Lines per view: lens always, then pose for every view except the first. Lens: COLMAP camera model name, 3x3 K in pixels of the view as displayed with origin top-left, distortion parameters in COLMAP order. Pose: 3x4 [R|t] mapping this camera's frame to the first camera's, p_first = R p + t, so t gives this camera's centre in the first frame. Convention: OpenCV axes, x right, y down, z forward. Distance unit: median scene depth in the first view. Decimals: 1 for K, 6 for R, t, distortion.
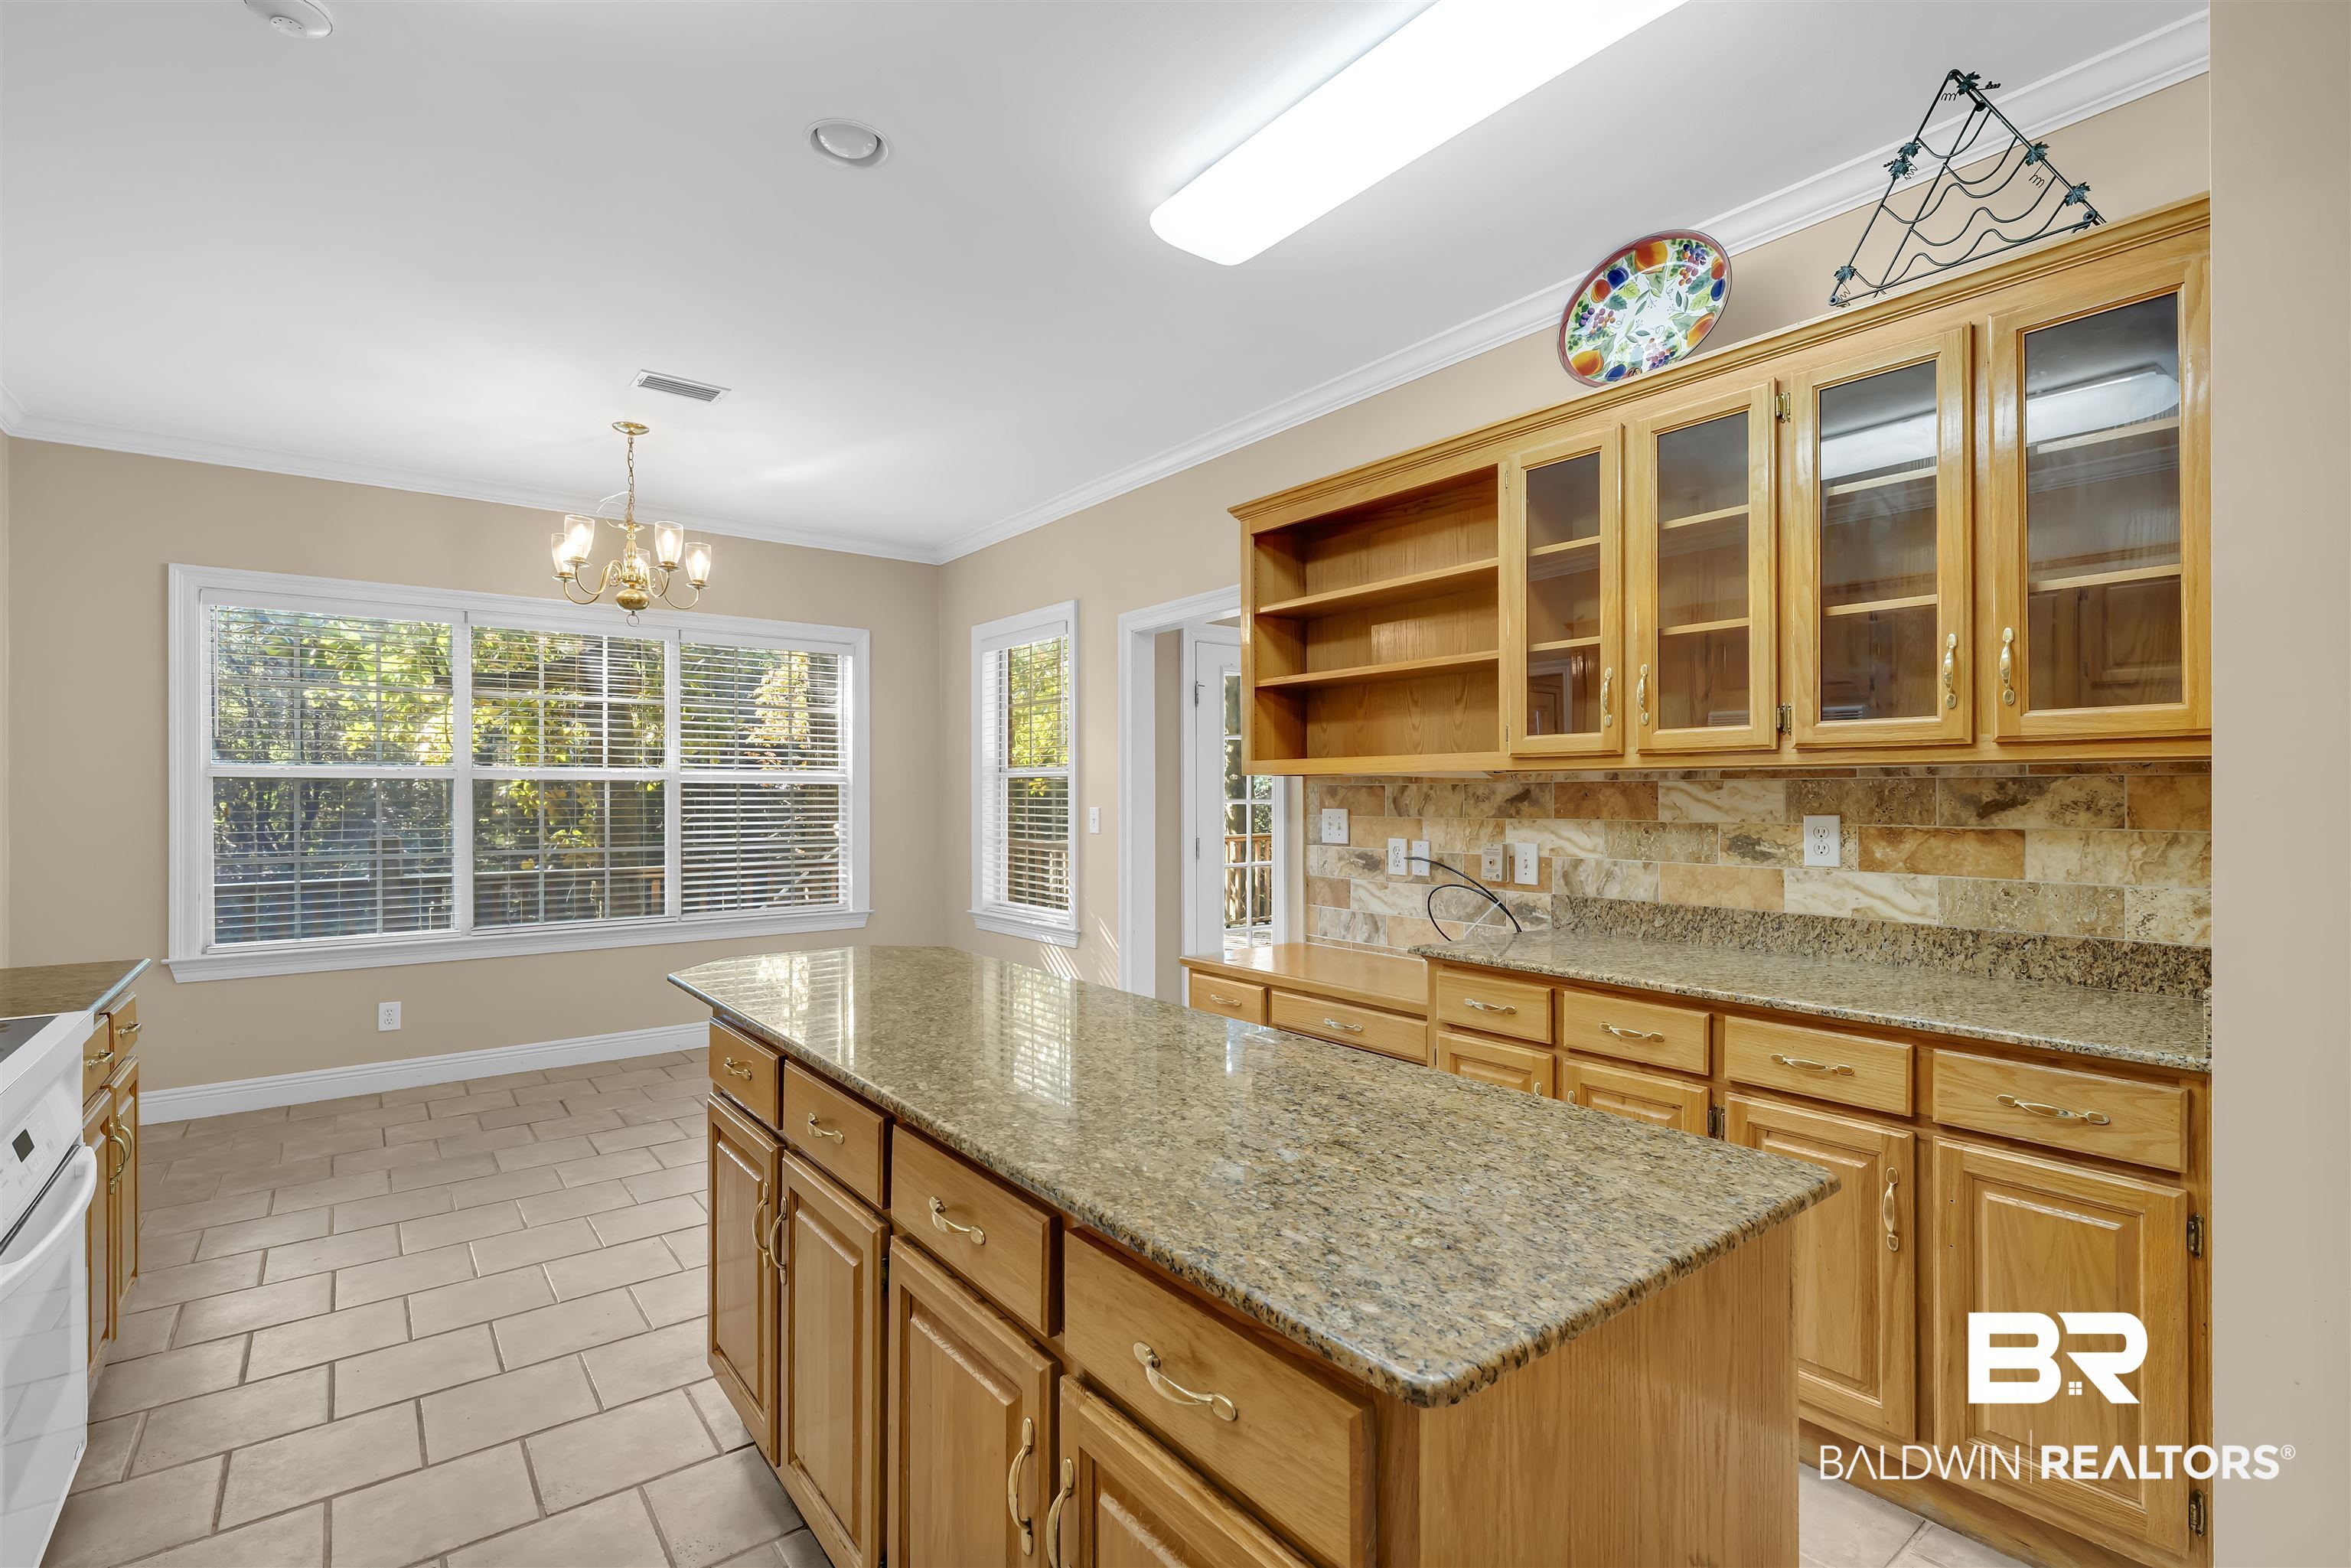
lens RADIAL K [[1070.0, 0, 1176.8], [0, 1070.0, 786.3], [0, 0, 1]] dist [0.000401, -0.000180]
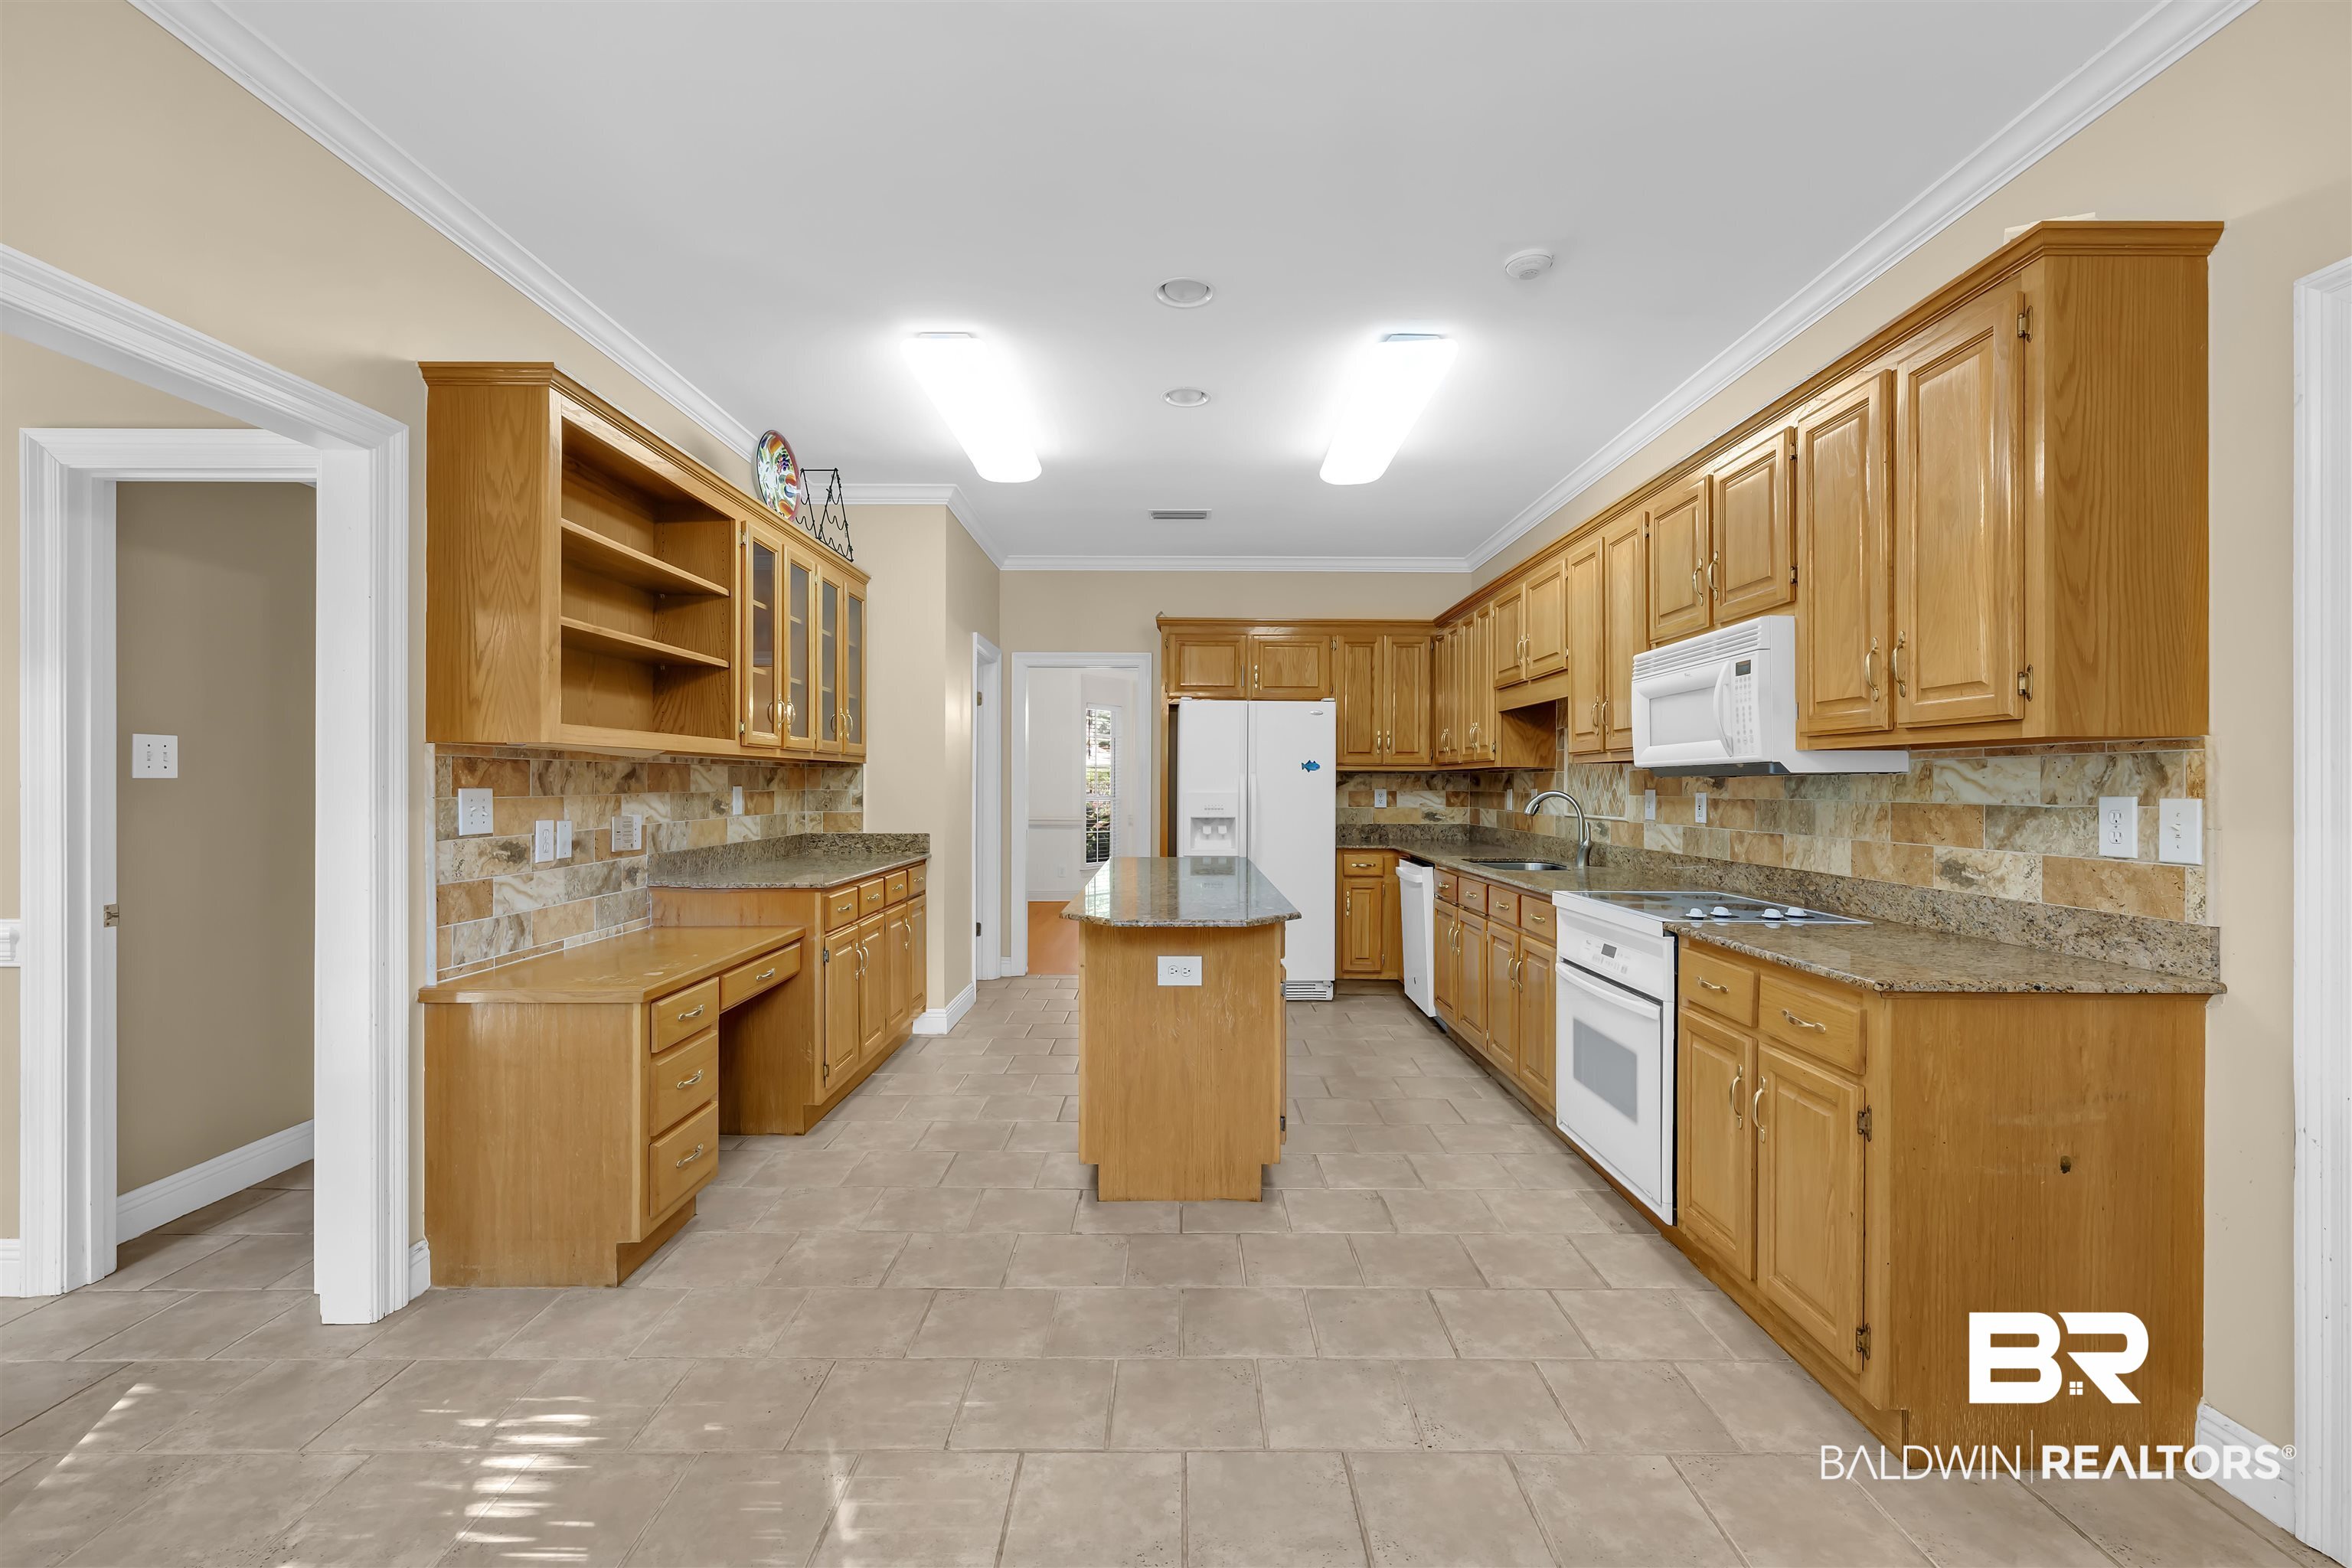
lens RADIAL K [[1070.5, 0, 1176.3], [0, 1070.5, 785.5], [0, 0, 1]] dist [0.000401, -0.000180]
pose [[-0.790075, 0.004385, 0.612995, -0.742359], [0.002384, 0.999989, -0.004082, 0.024594], [-0.613006, -0.001763, -0.790076, 1.368010]]
